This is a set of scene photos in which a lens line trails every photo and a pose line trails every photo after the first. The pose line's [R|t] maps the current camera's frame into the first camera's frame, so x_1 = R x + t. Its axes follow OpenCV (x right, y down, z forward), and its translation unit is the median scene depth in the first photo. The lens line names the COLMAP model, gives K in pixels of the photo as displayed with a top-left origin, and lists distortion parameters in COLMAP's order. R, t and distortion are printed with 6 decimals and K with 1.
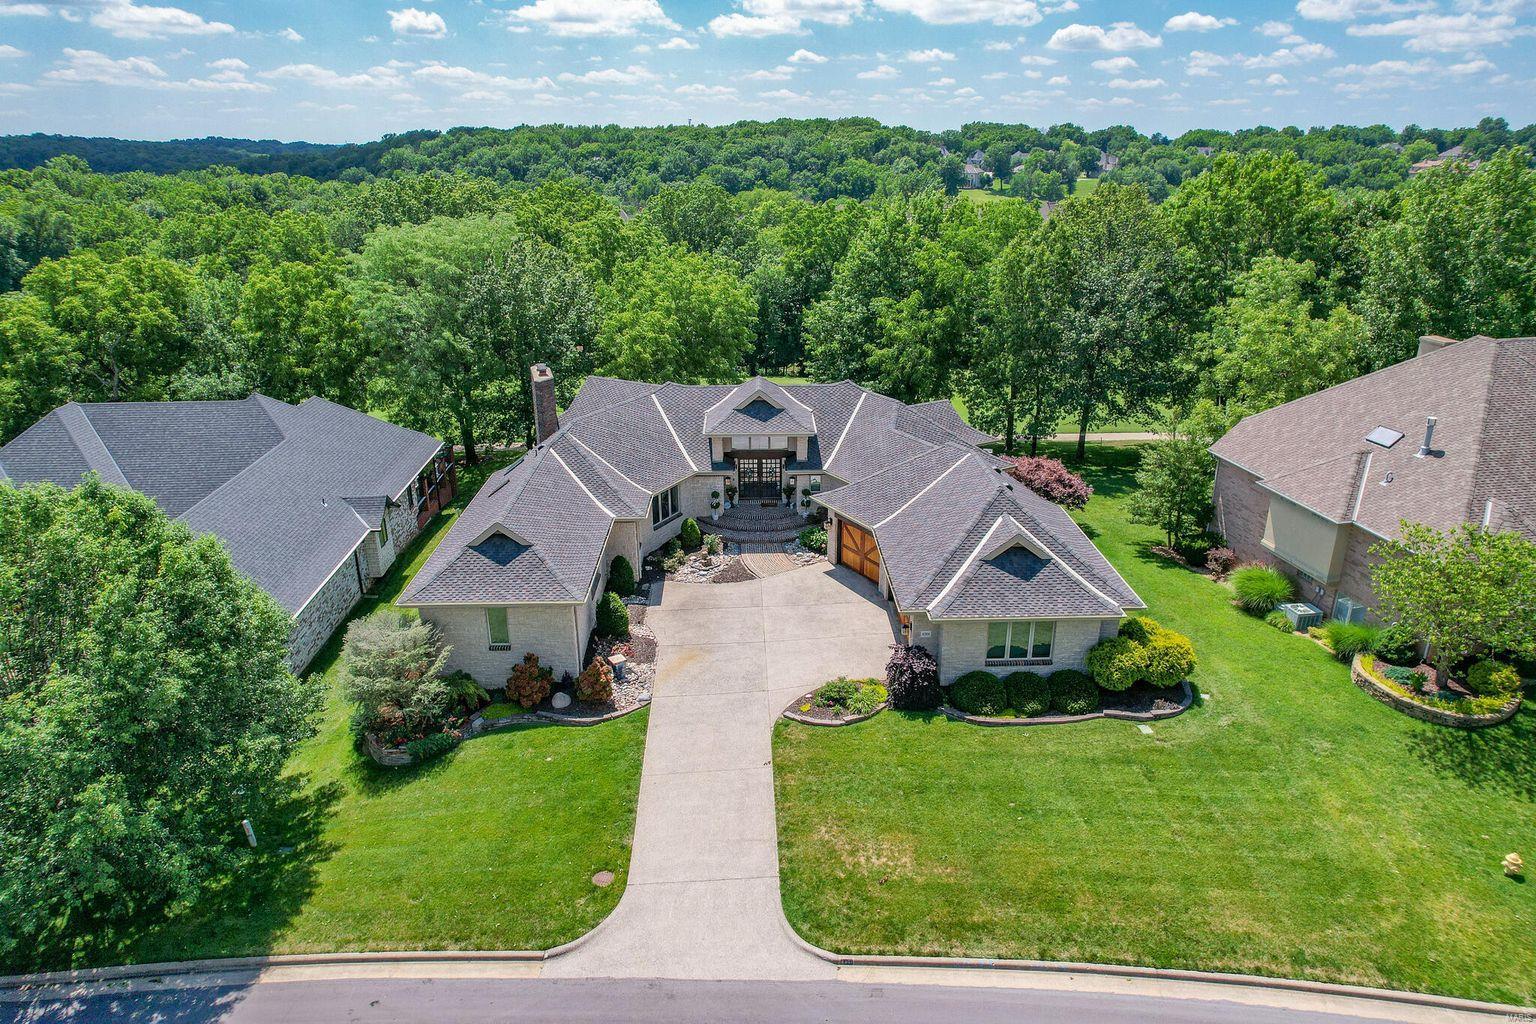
lens RADIAL K [[987.8, 0, 768.0], [0, 987.8, 512.0], [0, 0, 1]] dist [-0.088012, 0.070266]
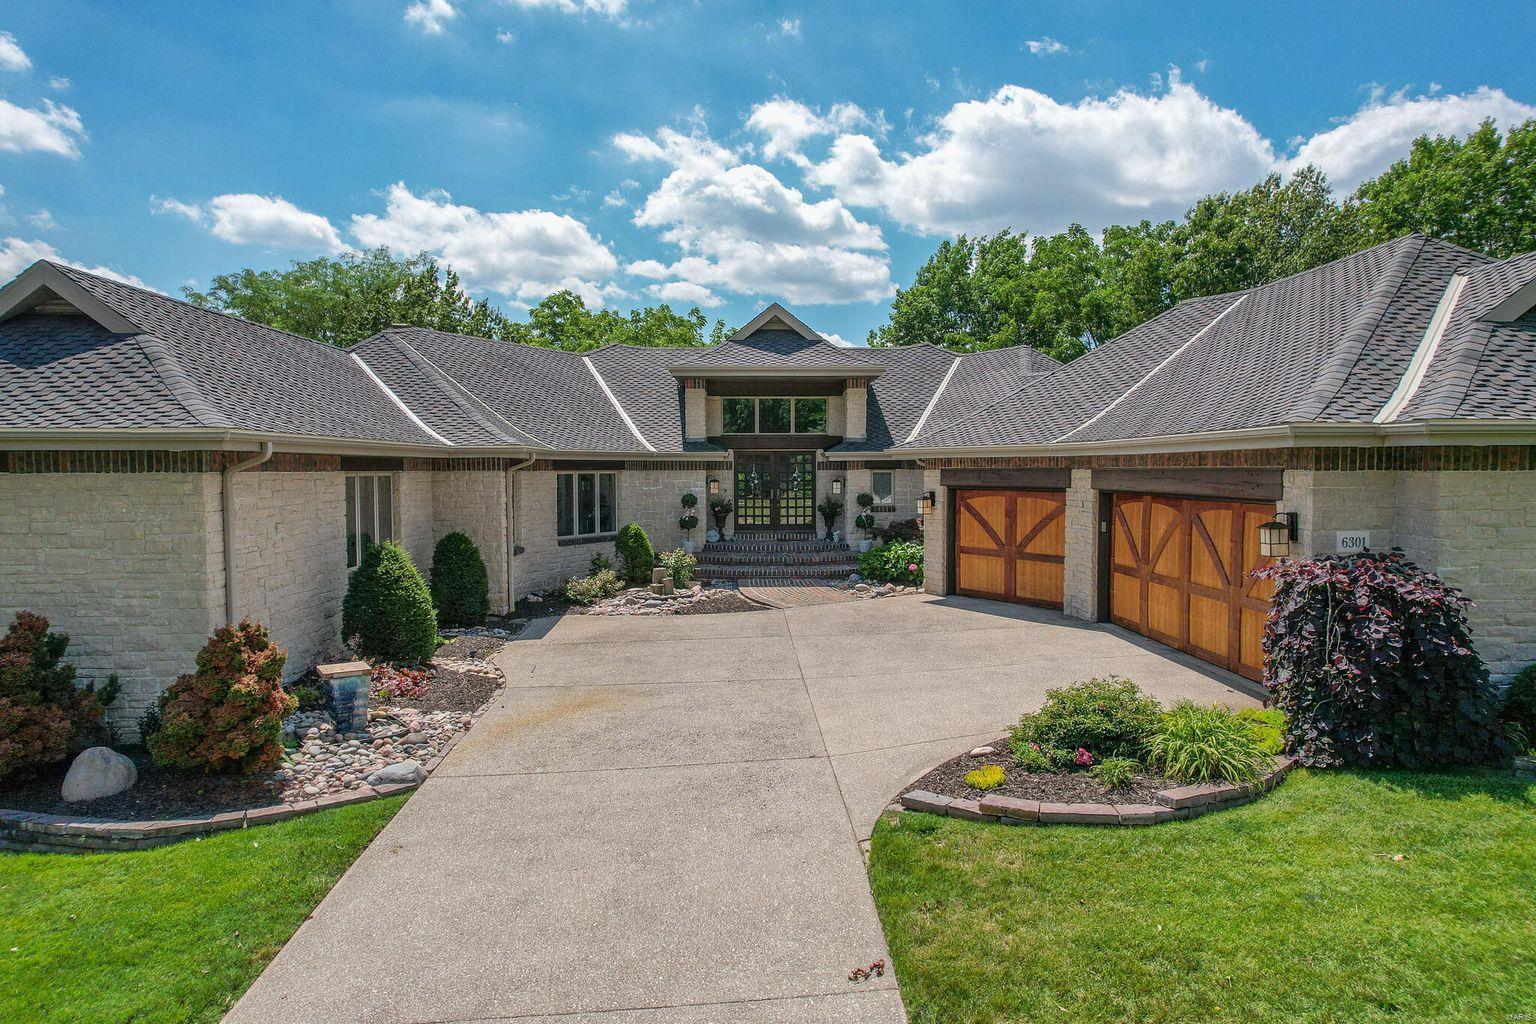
lens RADIAL K [[987.8, 0, 768.0], [0, 987.8, 512.0], [0, 0, 1]] dist [-0.088012, 0.070266]
pose [[0.999996, 0.001295, 0.002670, -0.019084], [-0.000377, 0.947940, -0.318448, 0.208316], [-0.002944, 0.318445, 0.947937, 0.712709]]
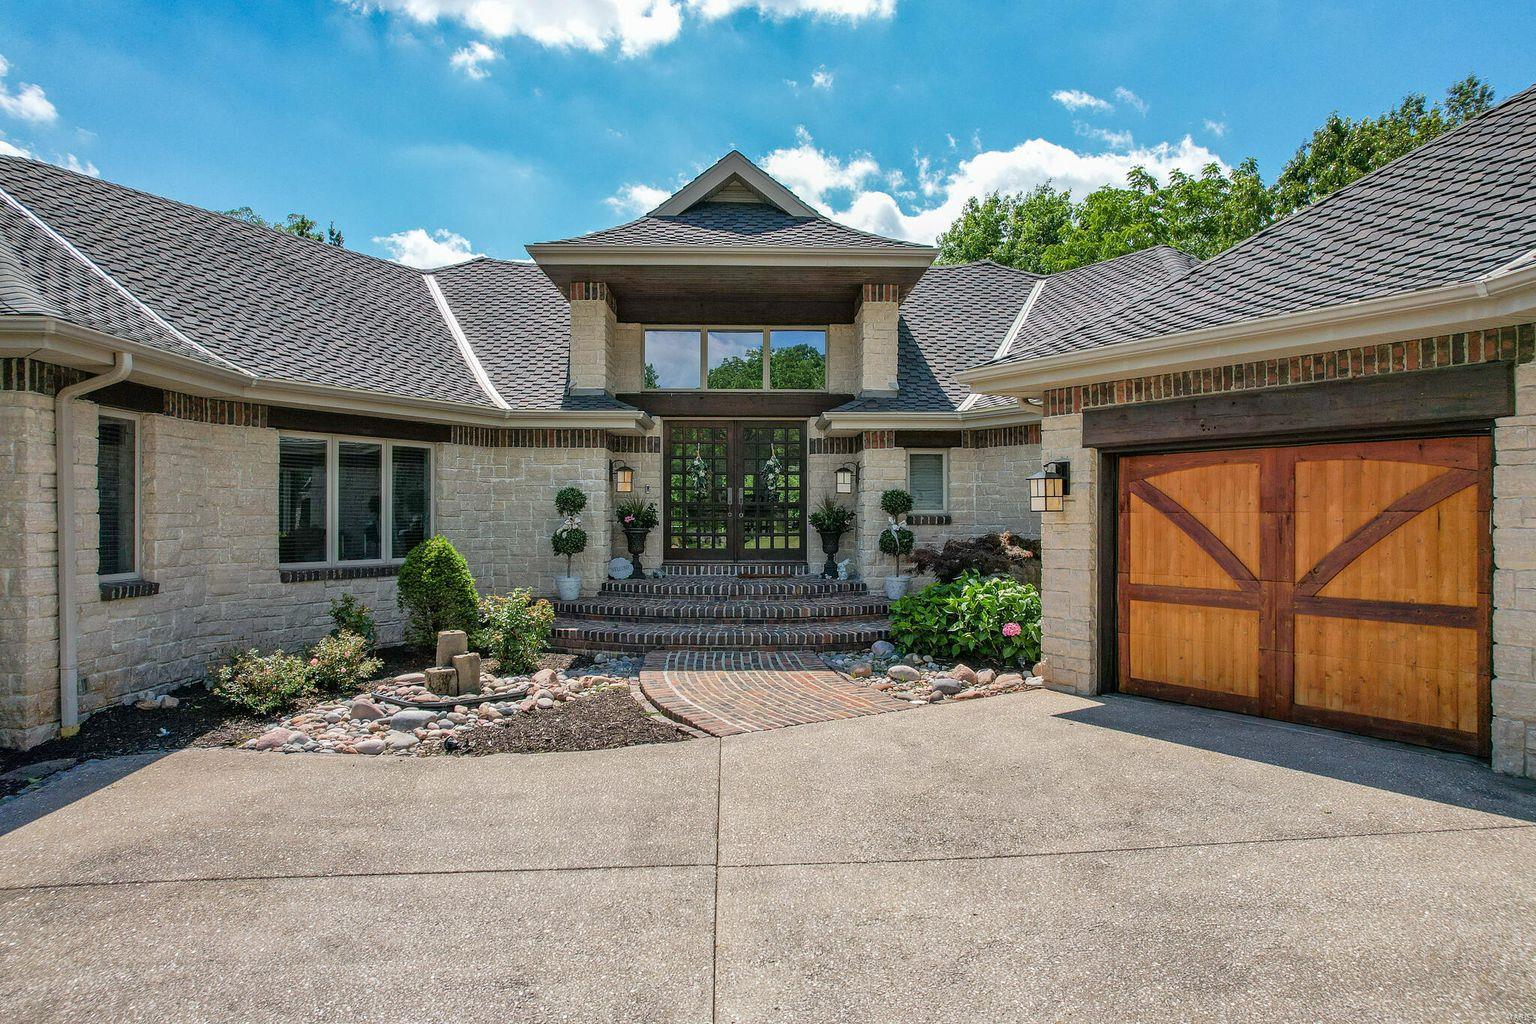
lens RADIAL K [[987.8, 0, 768.0], [0, 987.8, 512.0], [0, 0, 1]] dist [-0.088012, 0.070266]
pose [[0.999964, 0.004893, 0.006907, -0.000267], [-0.002045, 0.931505, -0.363723, 0.117465], [-0.008214, 0.363696, 0.931481, 1.027436]]
